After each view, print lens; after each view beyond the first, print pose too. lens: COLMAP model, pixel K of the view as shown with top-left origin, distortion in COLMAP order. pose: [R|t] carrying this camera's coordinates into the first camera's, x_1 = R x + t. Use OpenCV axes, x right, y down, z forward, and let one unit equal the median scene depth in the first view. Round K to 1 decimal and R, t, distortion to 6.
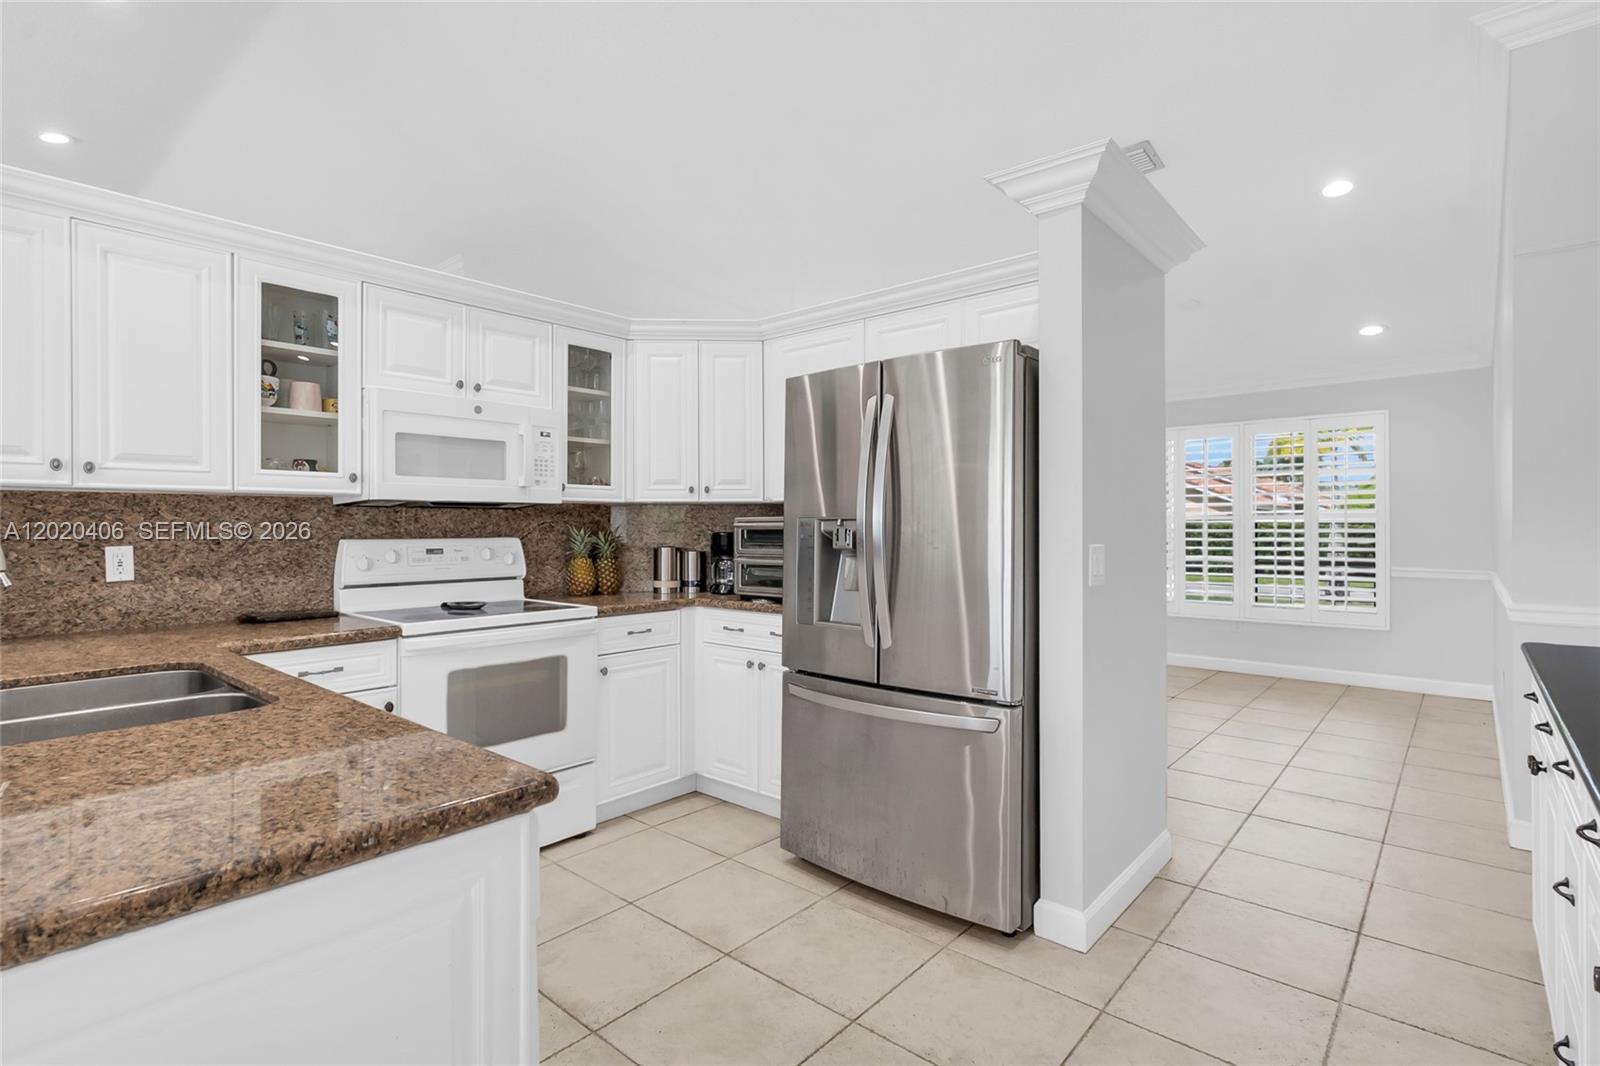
lens RADIAL K [[774.9, 0, 794.2], [0, 774.9, 524.4], [0, 0, 1]] dist [0.001888, -0.002462]
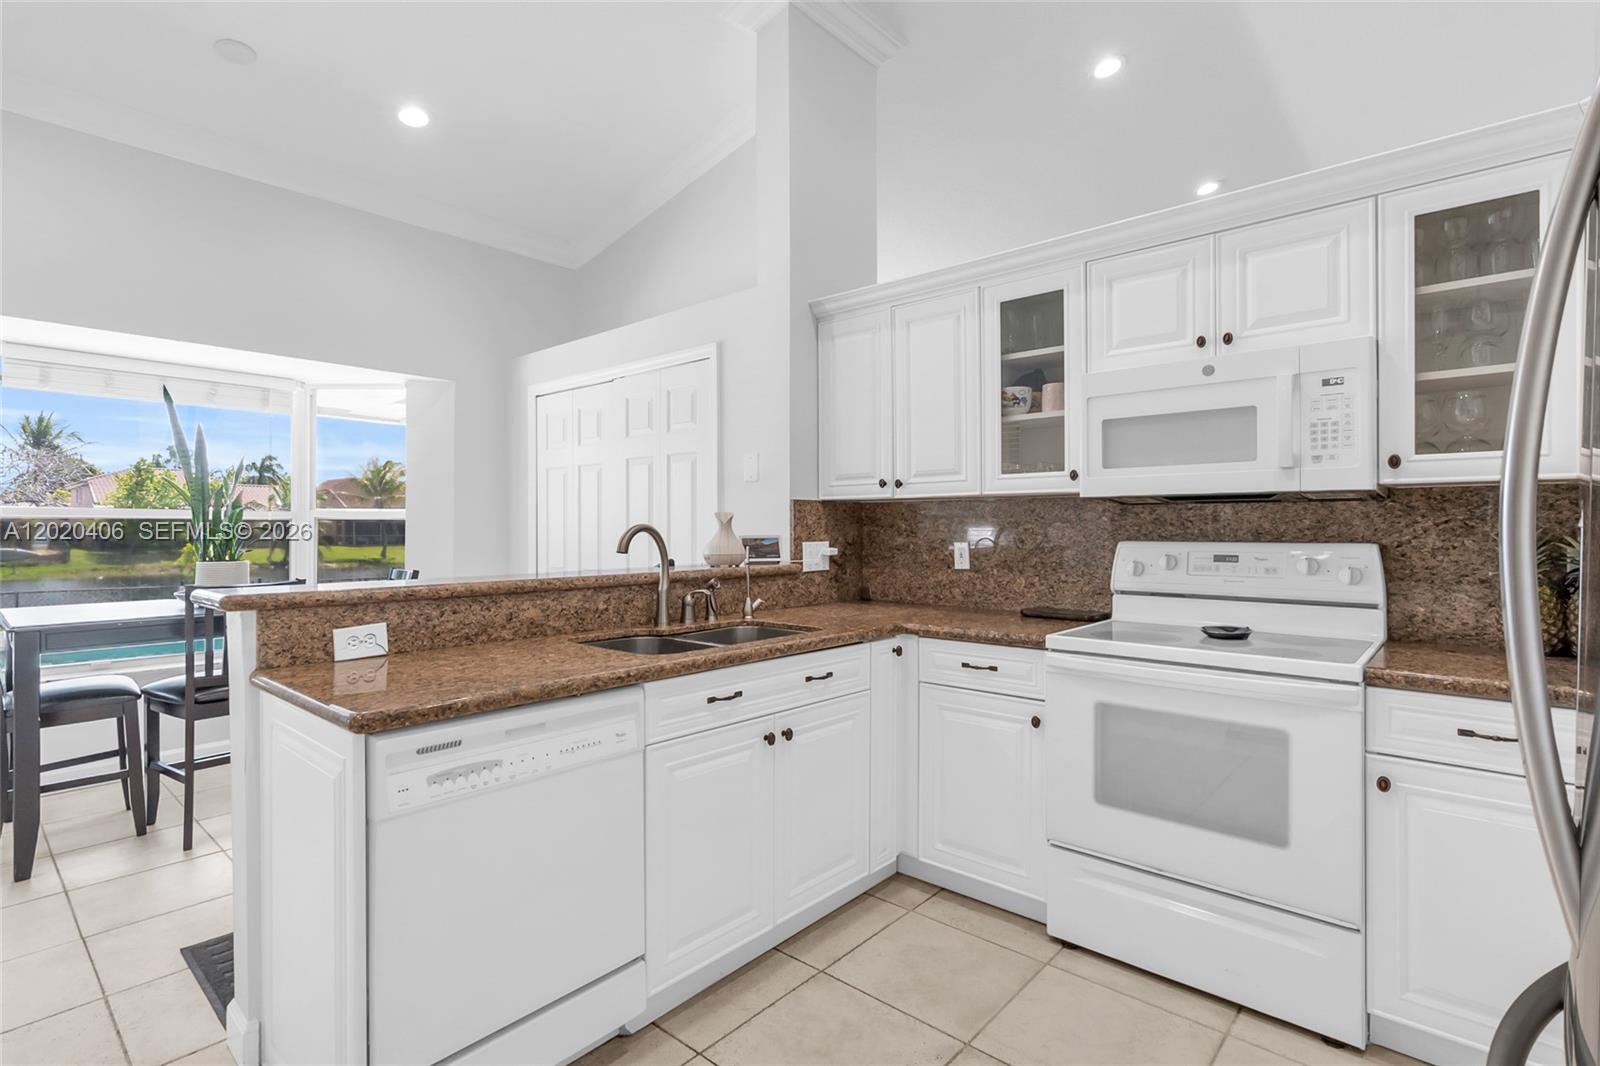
lens RADIAL K [[774.9, 0, 784.8], [0, 774.9, 526.1], [0, 0, 1]] dist [0.001888, -0.002462]
pose [[-0.020322, 0.000570, -0.999793, 0.371484], [0.003189, 0.999995, 0.000506, 0.000402], [0.999788, -0.003178, -0.020324, 0.650340]]
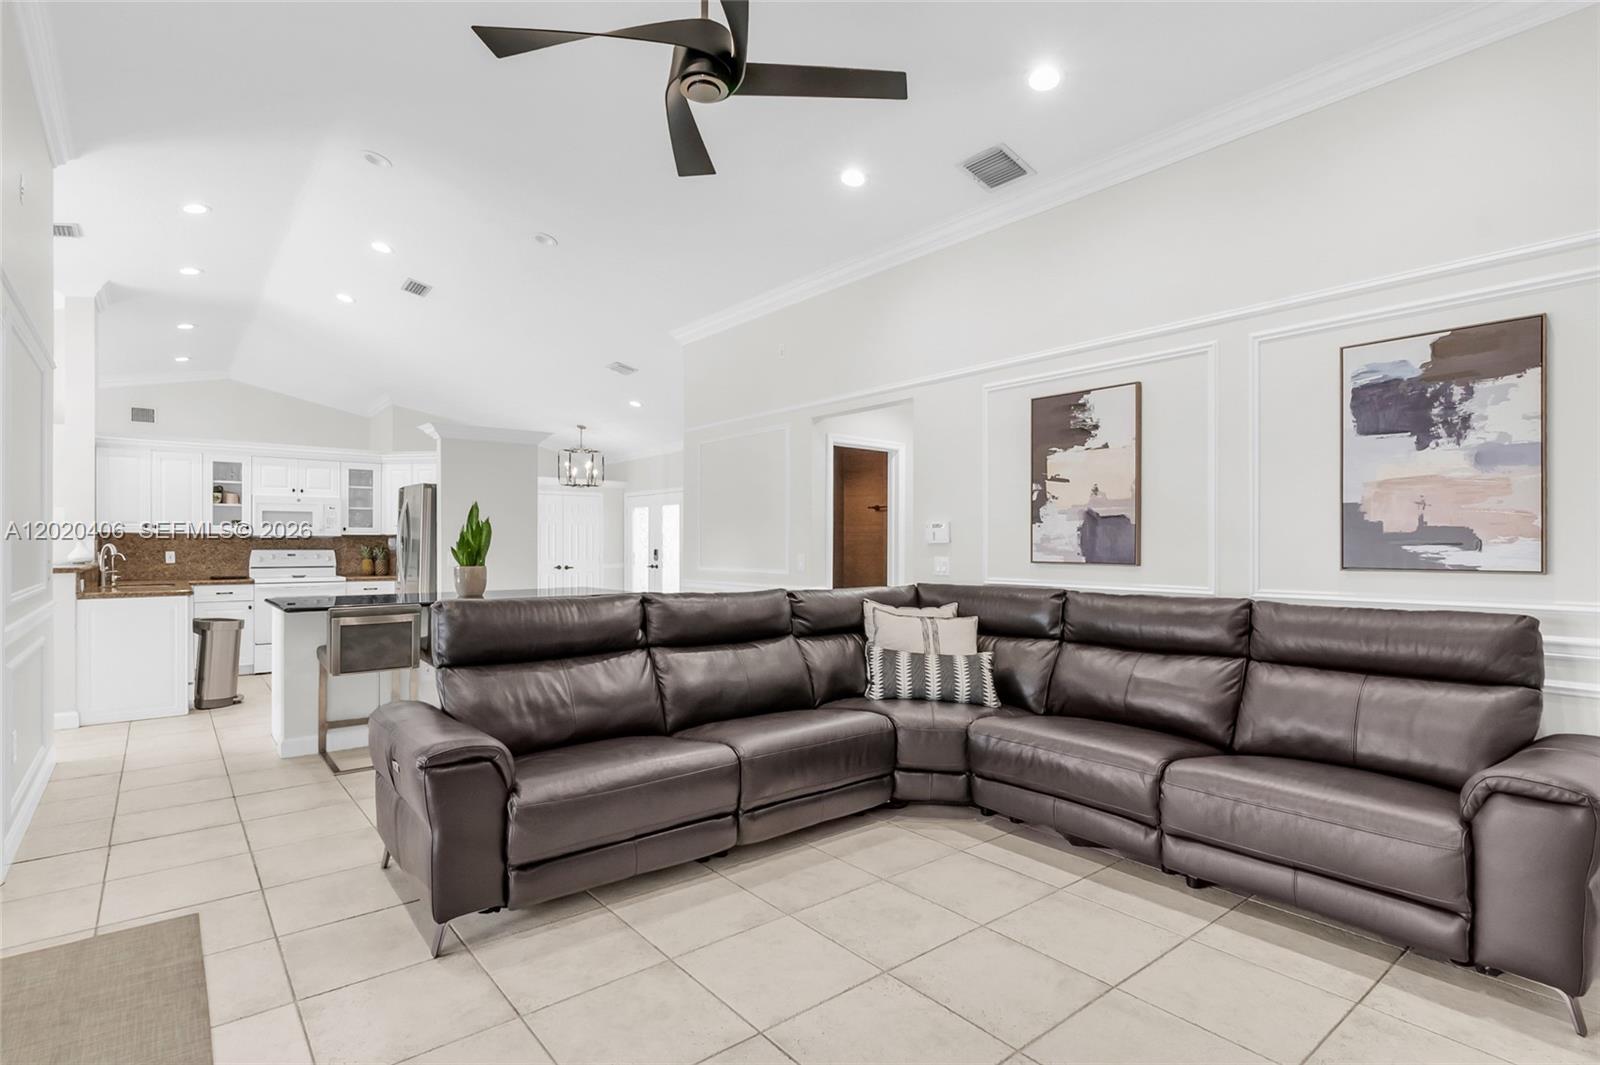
lens RADIAL K [[774.9, 0, 789.4], [0, 774.9, 541.9], [0, 0, 1]] dist [0.001888, -0.002462]
pose [[0.984958, 0.005024, -0.172722, 1.778756], [-0.004738, 0.999987, 0.002067, -0.023133], [0.172730, -0.001217, 0.984968, -1.365203]]
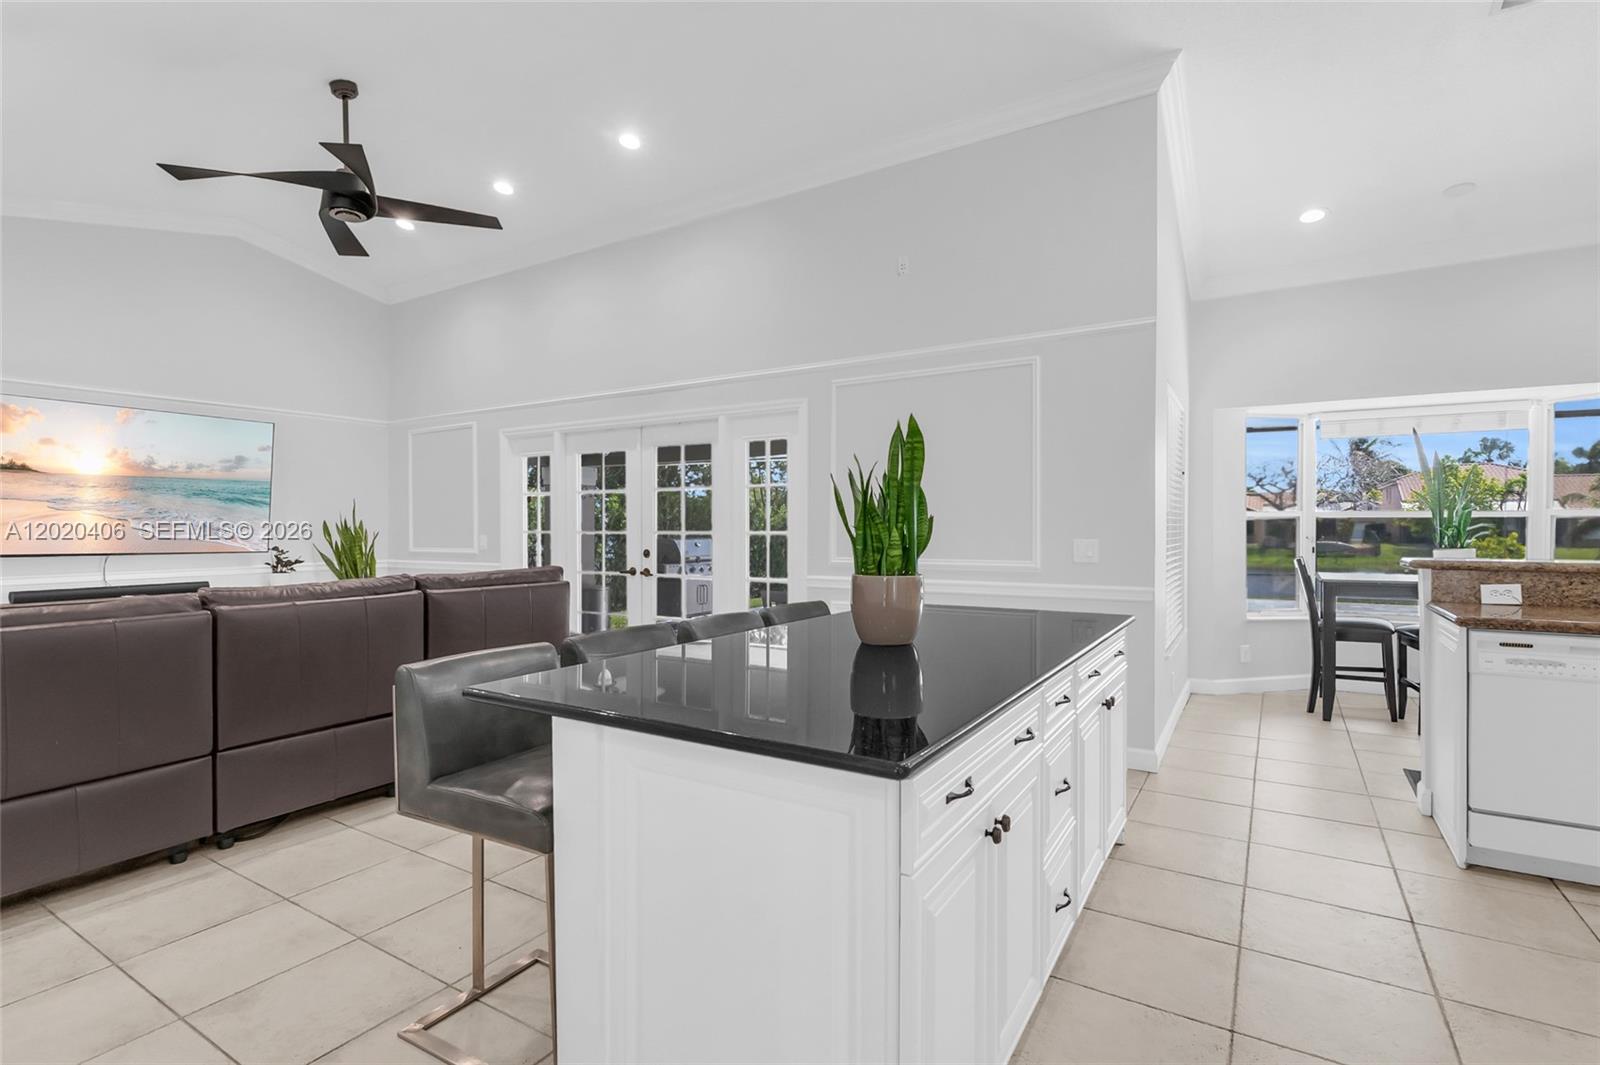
lens RADIAL K [[774.9, 0, 785.7], [0, 774.9, 530.6], [0, 0, 1]] dist [0.001888, -0.002462]
pose [[-0.989001, 0.004670, -0.147833, 0.879880], [0.003968, 0.999979, 0.005040, 0.000554], [0.147854, 0.004398, -0.988999, 1.215560]]
